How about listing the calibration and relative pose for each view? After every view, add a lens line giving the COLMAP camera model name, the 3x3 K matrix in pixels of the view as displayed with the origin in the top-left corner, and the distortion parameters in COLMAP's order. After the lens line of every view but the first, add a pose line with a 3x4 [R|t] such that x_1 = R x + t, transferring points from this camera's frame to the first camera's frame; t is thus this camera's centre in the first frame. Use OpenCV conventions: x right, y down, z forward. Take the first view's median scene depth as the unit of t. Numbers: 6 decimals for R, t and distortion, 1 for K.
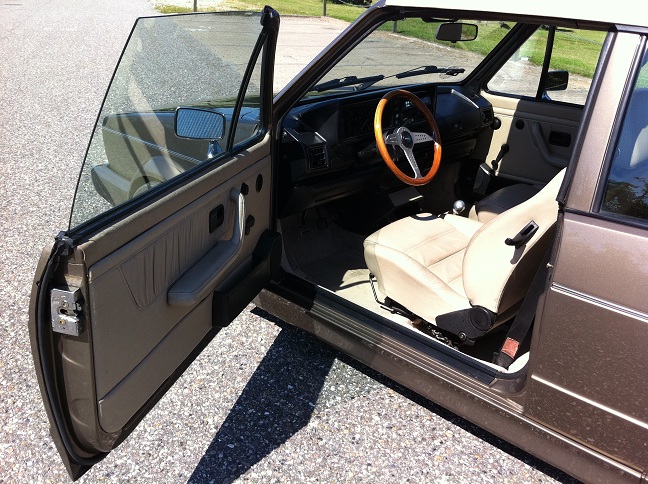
lens RADIAL K [[650.5, 0, 324.0], [0, 650.5, 242.0], [0, 0, 1]] dist [-0.047562, 0.000446]
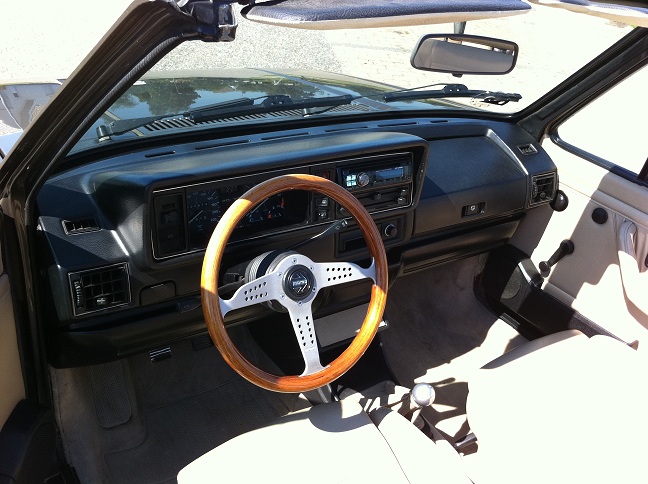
lens RADIAL K [[650.5, 0, 324.0], [0, 650.5, 242.0], [0, 0, 1]] dist [-0.047562, 0.000446]
pose [[0.971404, 0.182016, -0.152460, 0.161482], [-0.162116, 0.977604, 0.134199, -0.192517], [0.173472, -0.105645, 0.979156, 0.418552]]
